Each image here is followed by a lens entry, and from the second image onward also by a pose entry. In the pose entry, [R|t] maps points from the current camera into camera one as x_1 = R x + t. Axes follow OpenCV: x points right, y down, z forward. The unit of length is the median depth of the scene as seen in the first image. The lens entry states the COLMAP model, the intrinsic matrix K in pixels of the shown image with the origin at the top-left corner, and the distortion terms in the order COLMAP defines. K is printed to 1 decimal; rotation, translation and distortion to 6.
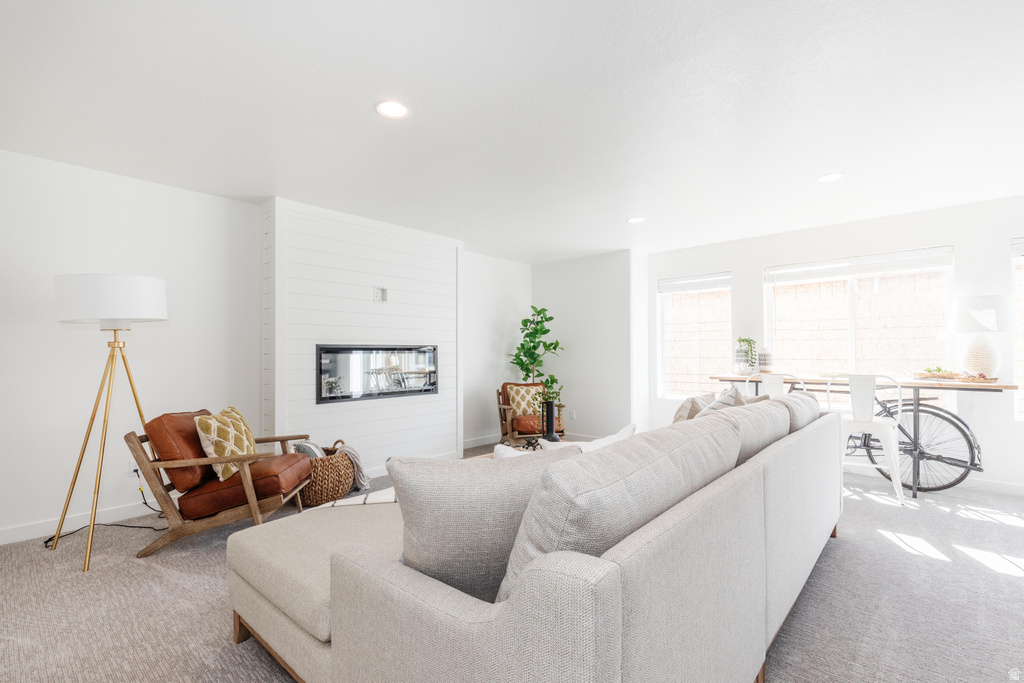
lens RADIAL K [[460.4, 0, 510.6], [0, 460.4, 354.7], [0, 0, 1]] dist [0.003368, -0.001155]
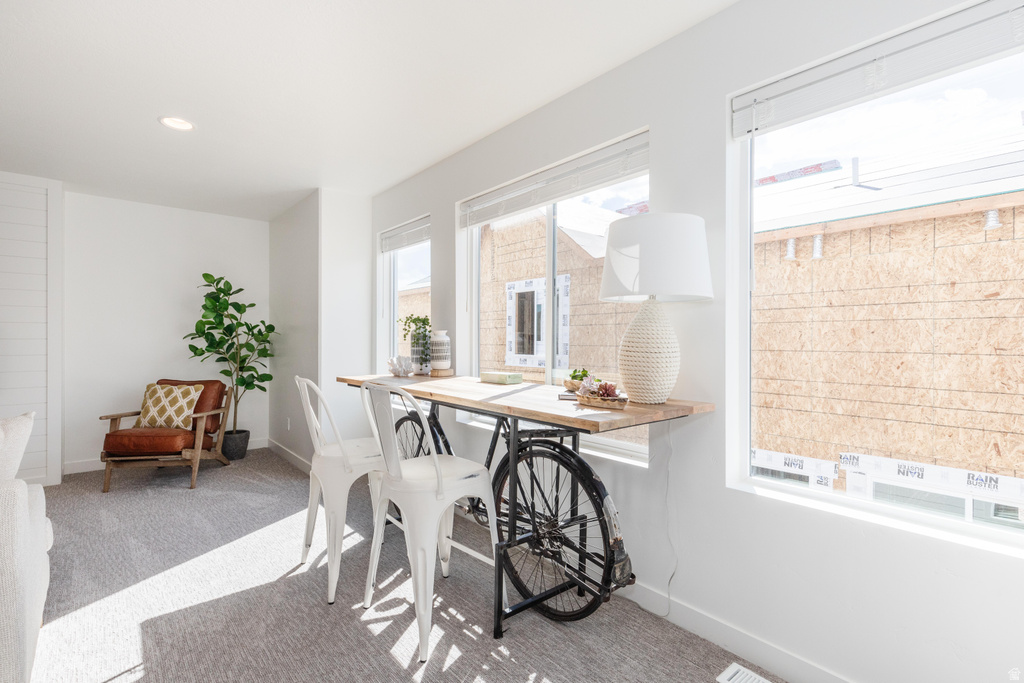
lens RADIAL K [[474.7, 0, 512.0], [0, 474.7, 341.5], [0, 0, 1]] dist [0.002232, -0.000009]
pose [[0.993062, 0.005871, -0.117445, 0.710051], [-0.005927, 0.999982, -0.000123, -0.001962], [0.117442, 0.000818, 0.993079, 0.375635]]
